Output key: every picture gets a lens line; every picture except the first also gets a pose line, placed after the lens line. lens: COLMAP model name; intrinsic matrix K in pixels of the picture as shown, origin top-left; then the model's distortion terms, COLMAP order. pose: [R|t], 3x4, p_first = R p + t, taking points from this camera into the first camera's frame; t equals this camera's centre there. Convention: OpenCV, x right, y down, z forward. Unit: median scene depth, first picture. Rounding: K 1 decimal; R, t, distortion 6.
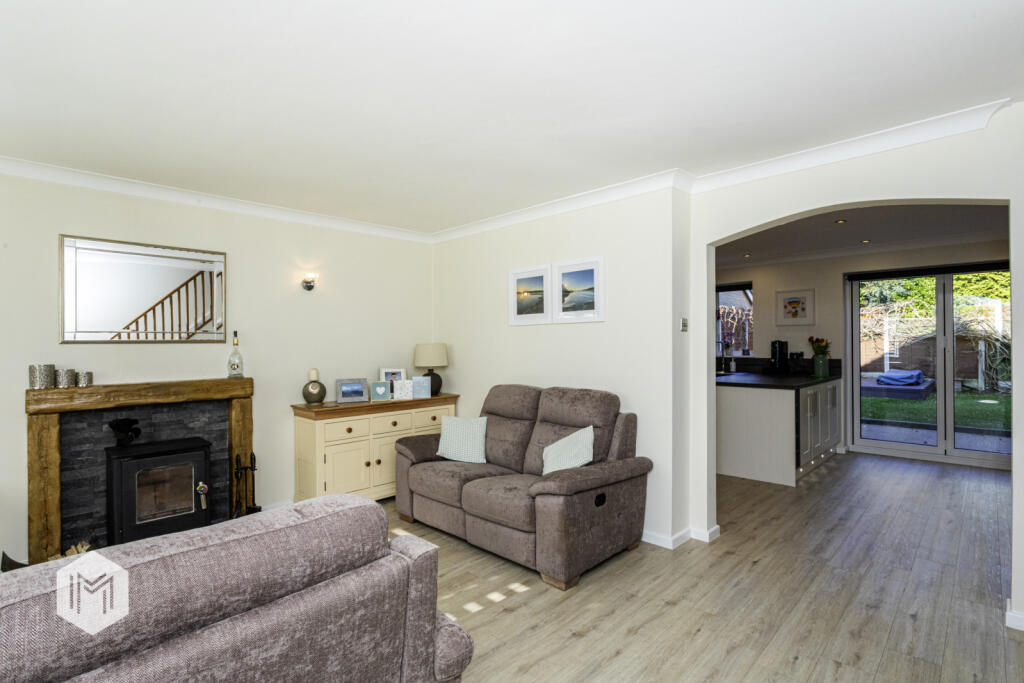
lens RADIAL K [[491.6, 0, 512.0], [0, 491.6, 341.5], [0, 0, 1]] dist [-0.005470, 0.000386]
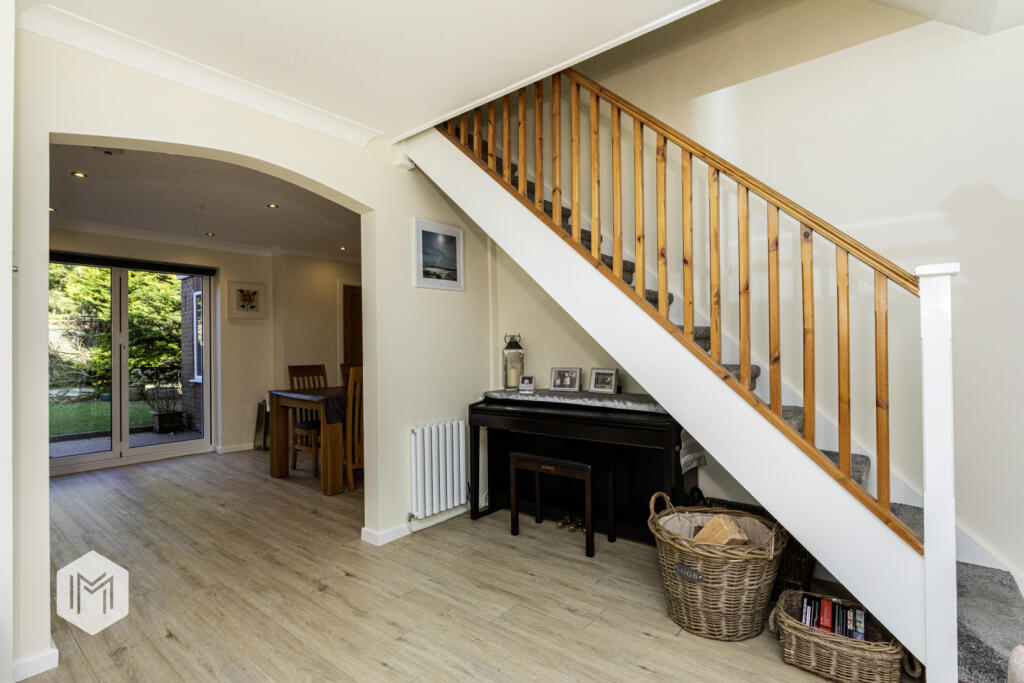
lens RADIAL K [[478.7, 0, 512.0], [0, 478.7, 341.5], [0, 0, 1]] dist [0.001054, 0.000329]
pose [[-0.089295, 0.030369, 0.995542, -0.098145], [0.006285, 0.999532, -0.029927, 0.034015], [-0.995985, 0.003585, -0.089444, 0.278815]]
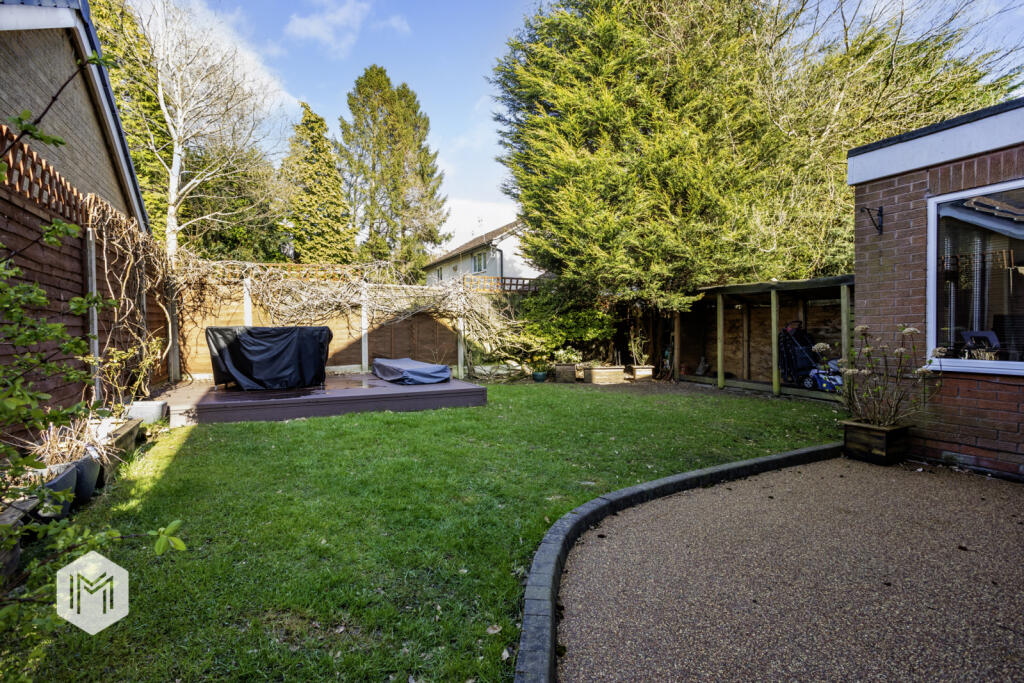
lens RADIAL K [[485.0, 0, 512.0], [0, 485.0, 341.5], [0, 0, 1]] dist [-0.018387, 0.000122]
pose [[0.339741, -0.017467, 0.940357, 0.476820], [-0.000127, 0.999827, 0.018618, 0.045147], [-0.940519, -0.006445, 0.339680, 1.310900]]
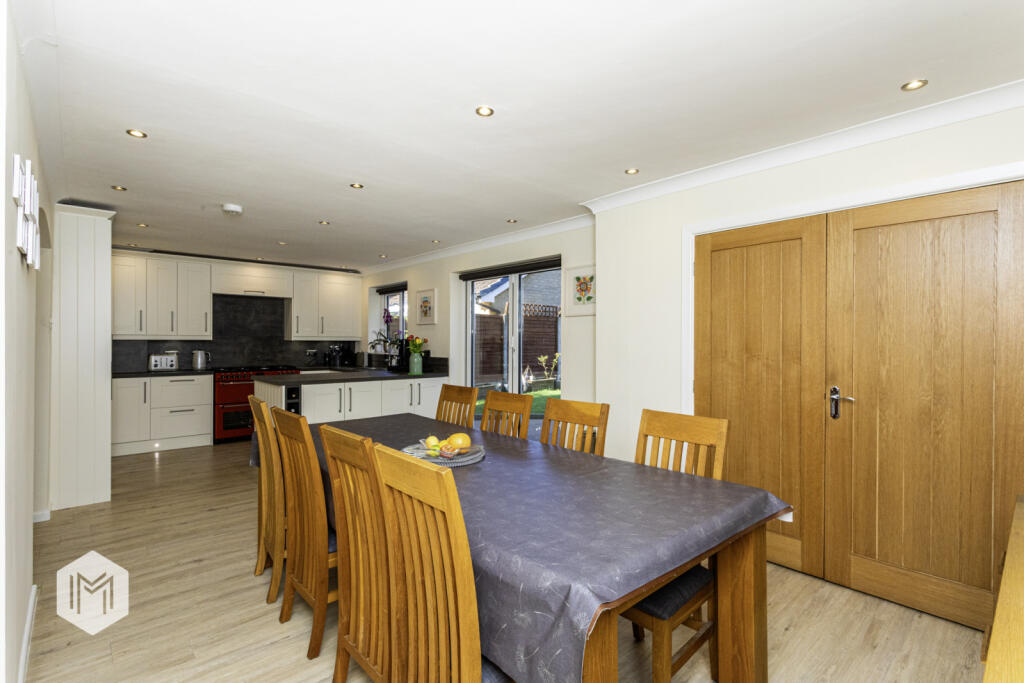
lens RADIAL K [[483.1, 0, 512.0], [0, 483.1, 341.5], [0, 0, 1]] dist [0.002305, 0.000434]
pose [[0.998515, 0.012868, -0.052940, 0.801627], [-0.012530, 0.999899, 0.006710, -0.006110], [0.053021, -0.006036, 0.998575, 0.007630]]
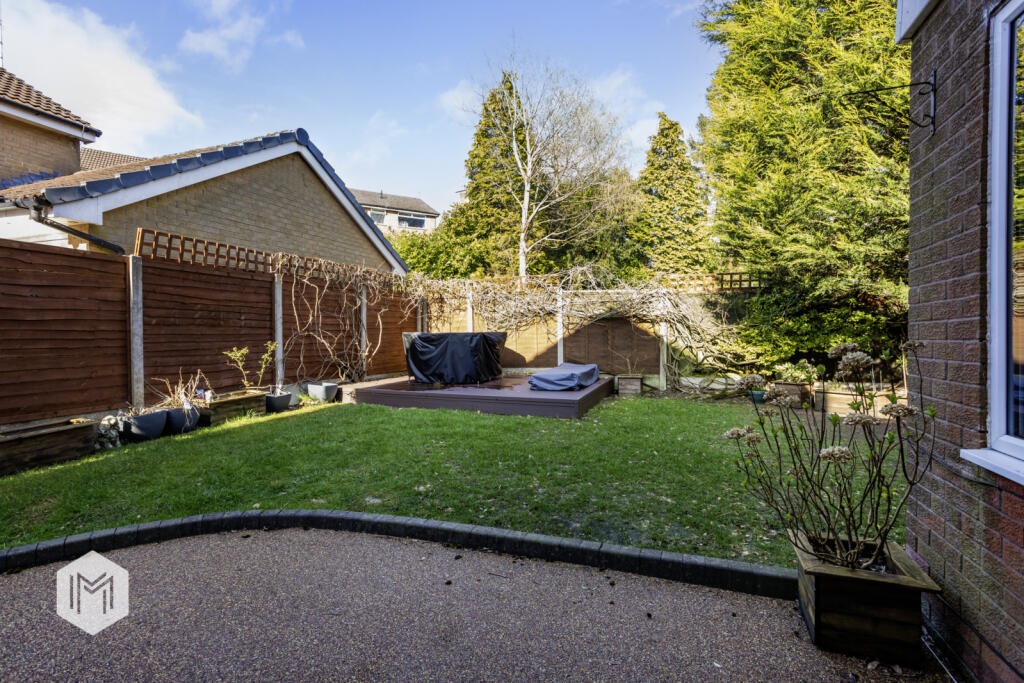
lens RADIAL K [[483.1, 0, 512.0], [0, 483.1, 341.5], [0, 0, 1]] dist [0.002305, 0.000434]
pose [[0.909928, -0.001369, 0.414764, 0.922632], [-0.007695, 0.999767, 0.020181, 0.028050], [-0.414695, -0.021555, 0.909705, 0.887236]]
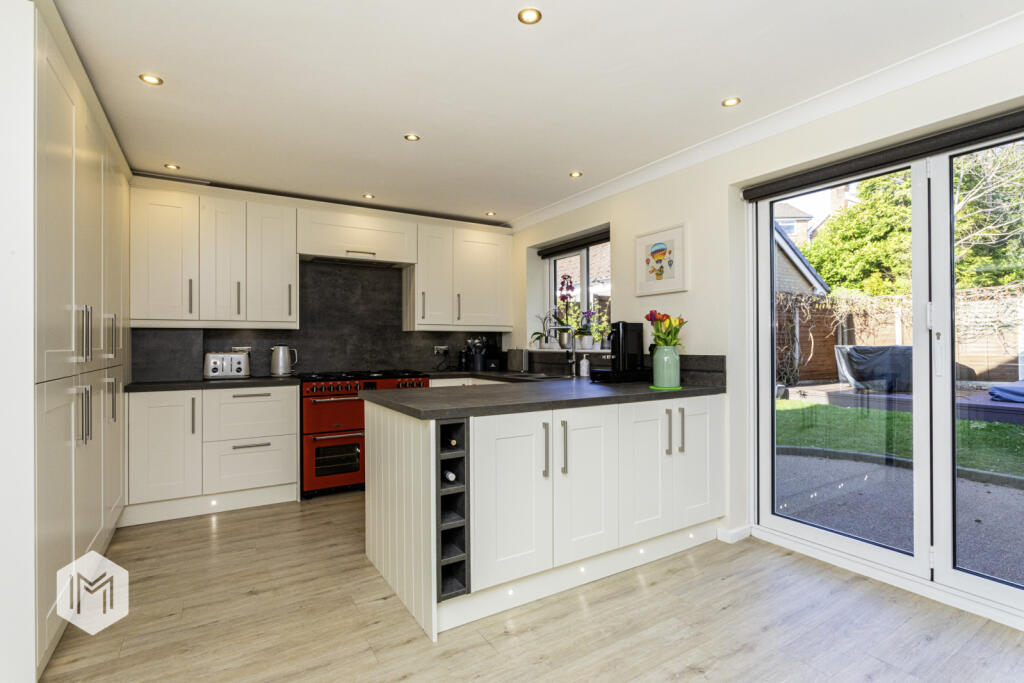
lens RADIAL K [[491.6, 0, 512.0], [0, 491.6, 341.5], [0, 0, 1]] dist [-0.005470, 0.000386]
pose [[0.973204, 0.004339, -0.229902, 0.537650], [-0.003747, 0.999988, 0.003013, 0.018751], [0.229913, -0.002071, 0.973209, 0.427615]]
